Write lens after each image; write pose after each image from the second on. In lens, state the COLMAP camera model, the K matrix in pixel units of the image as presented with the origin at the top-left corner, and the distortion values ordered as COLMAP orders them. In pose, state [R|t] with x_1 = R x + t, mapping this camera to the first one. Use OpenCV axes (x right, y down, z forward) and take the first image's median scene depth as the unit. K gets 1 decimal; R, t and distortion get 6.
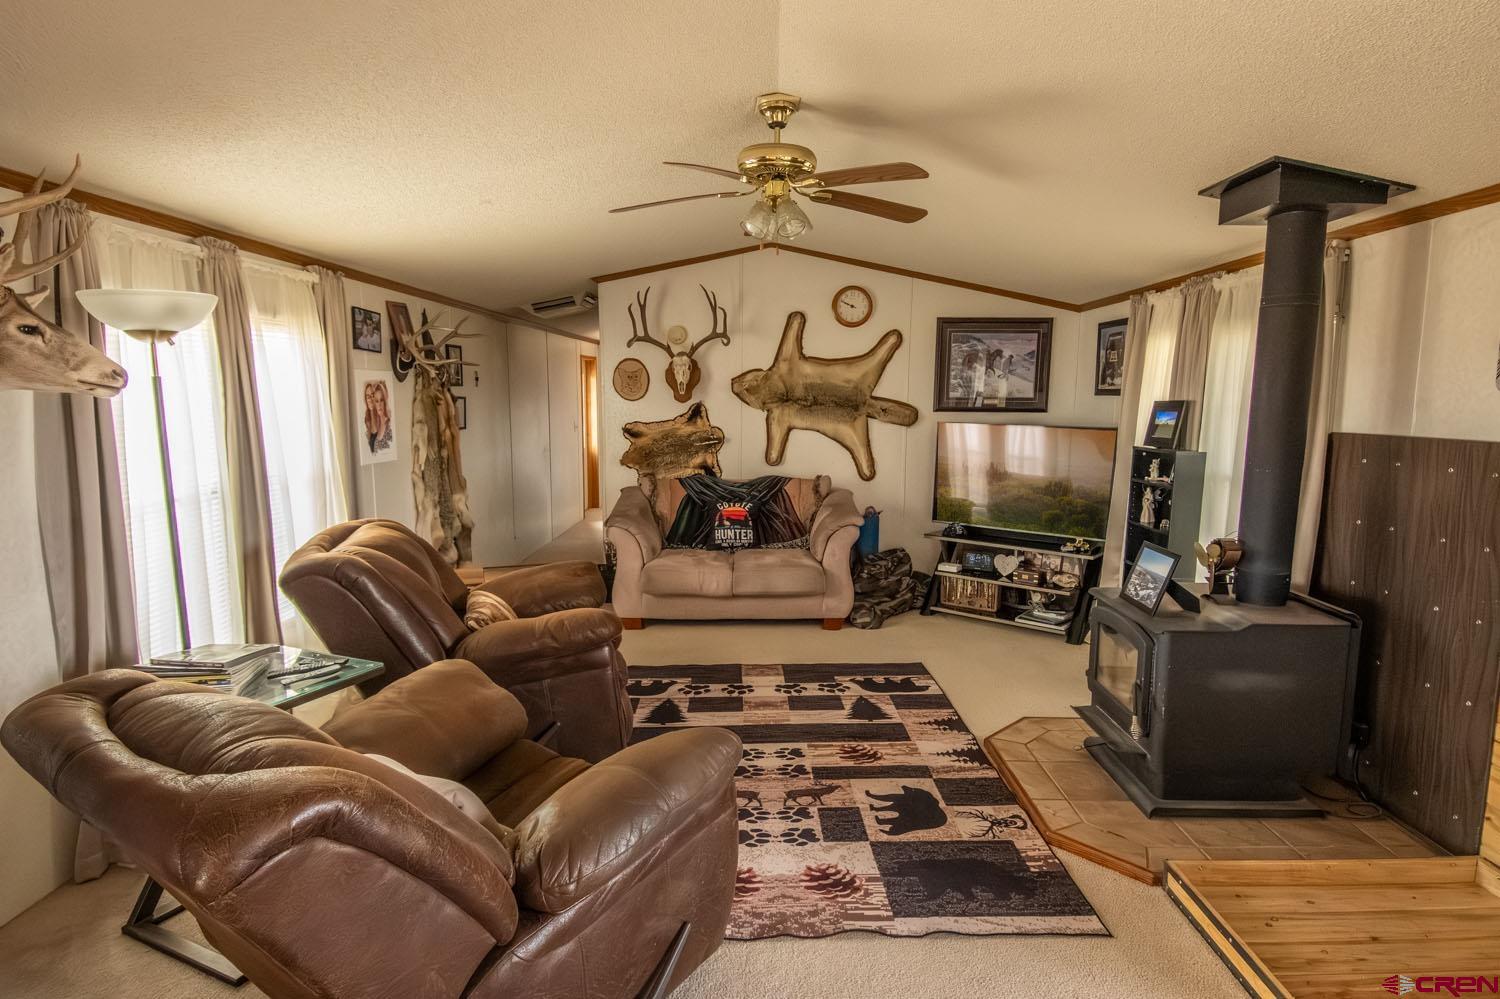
lens RADIAL K [[795.4, 0, 750.0], [0, 795.4, 499.5], [0, 0, 1]] dist [0.001702, -0.000627]
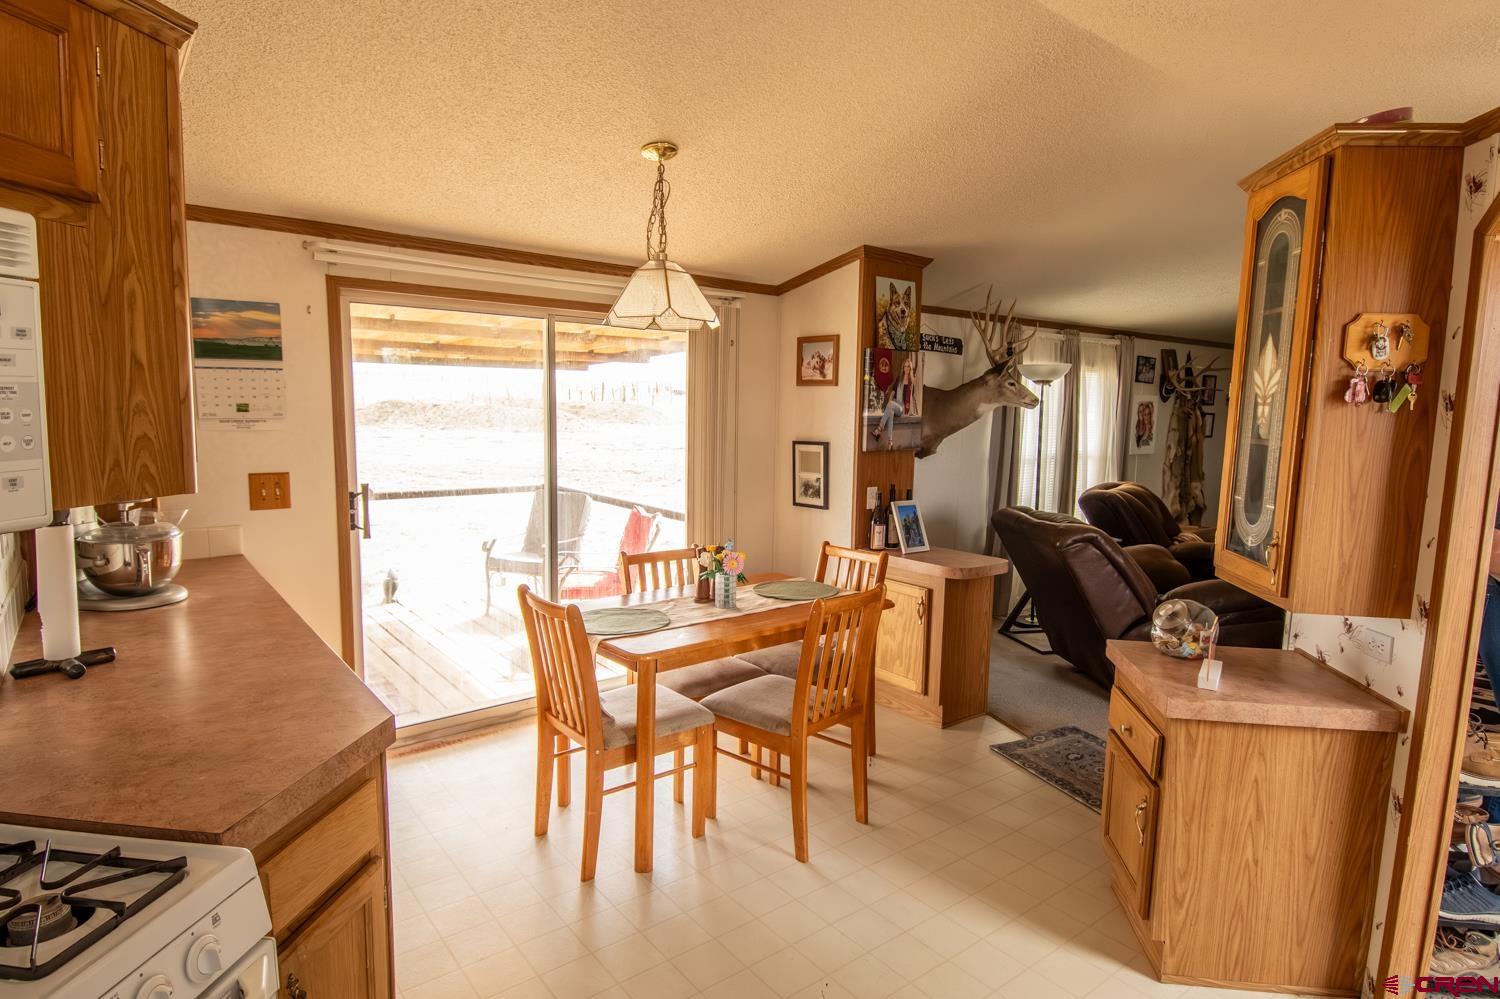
lens RADIAL K [[795.4, 0, 750.0], [0, 795.4, 499.5], [0, 0, 1]] dist [0.001702, -0.000627]
pose [[0.611155, 0.106705, -0.784285, 0.293662], [-0.122057, 0.991724, 0.039815, 0.072501], [0.782043, 0.071394, 0.619121, -0.551460]]
